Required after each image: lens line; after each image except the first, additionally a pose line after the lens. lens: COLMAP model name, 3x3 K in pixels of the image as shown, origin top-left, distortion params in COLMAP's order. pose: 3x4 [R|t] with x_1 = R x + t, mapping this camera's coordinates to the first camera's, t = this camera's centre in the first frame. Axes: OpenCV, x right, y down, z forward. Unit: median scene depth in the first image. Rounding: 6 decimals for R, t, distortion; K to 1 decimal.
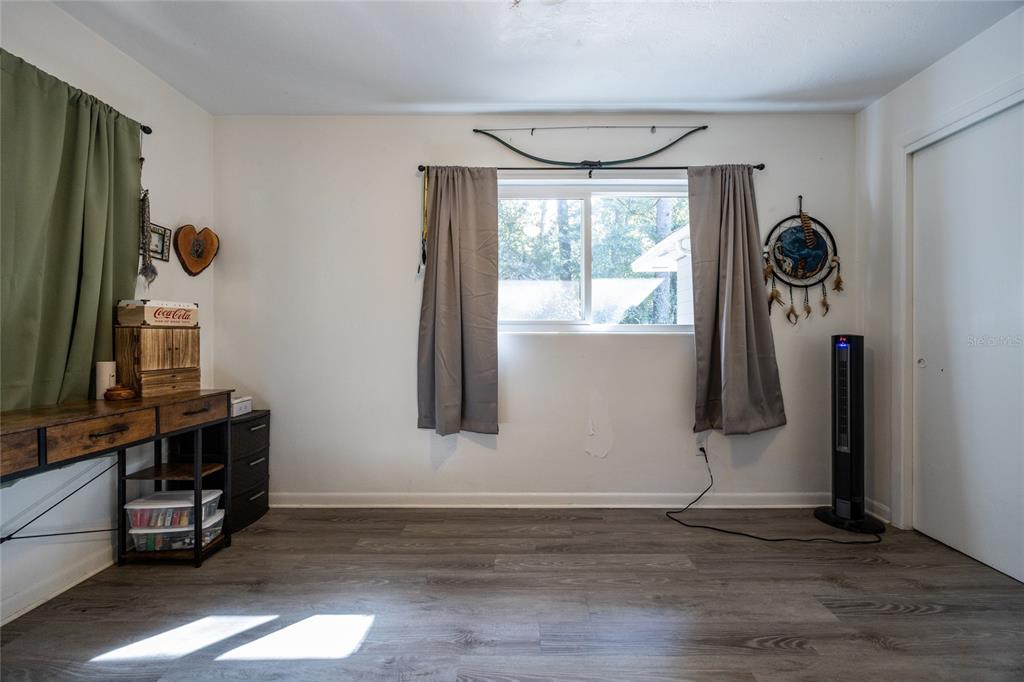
lens RADIAL K [[394.4, 0, 516.4], [0, 394.4, 336.7], [0, 0, 1]] dist [-0.001800, -0.000023]
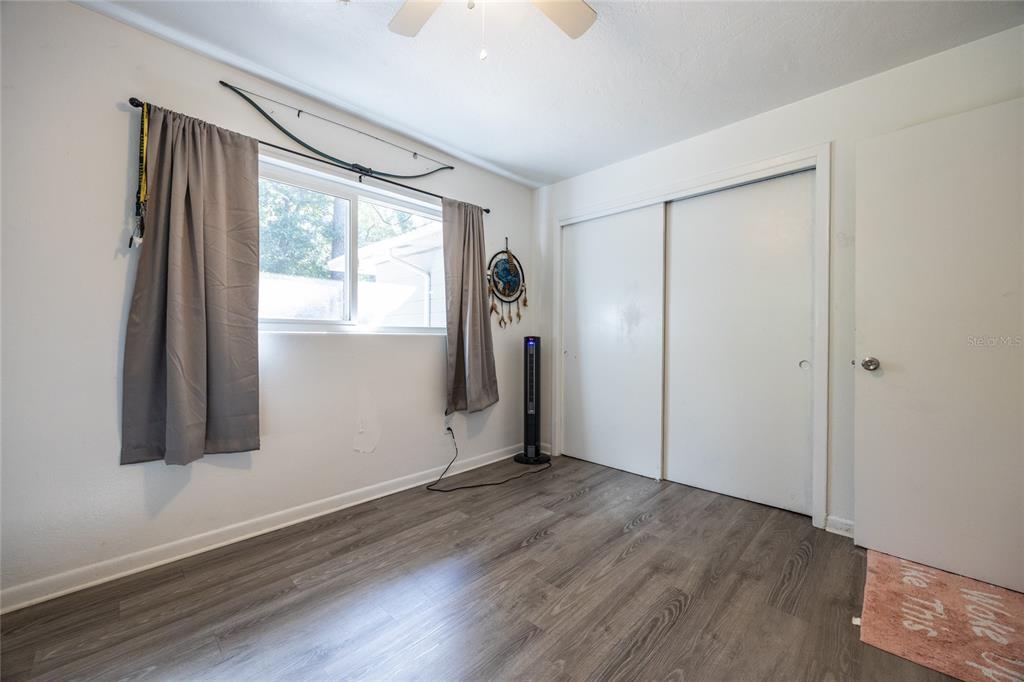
lens RADIAL K [[394.4, 0, 516.4], [0, 394.4, 336.7], [0, 0, 1]] dist [-0.001800, -0.000023]
pose [[0.689817, 0.003314, 0.723976, -0.286201], [-0.003953, 0.999992, -0.000810, -0.001384], [-0.723973, -0.002303, 0.689825, -0.001701]]
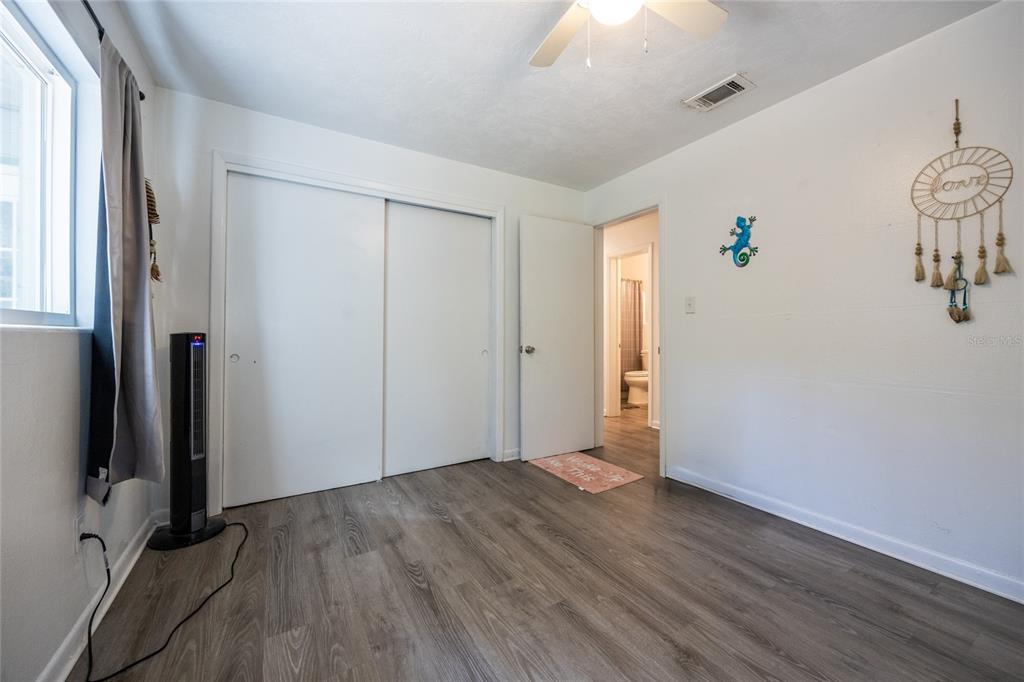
lens RADIAL K [[404.2, 0, 518.9], [0, 404.2, 332.5], [0, 0, 1]] dist [-0.001500, 0.000062]
pose [[-0.537911, 0.003638, 0.842994, -0.357486], [-0.001001, 0.999987, -0.004954, -0.002313], [-0.843001, -0.003509, -0.537901, 0.818091]]
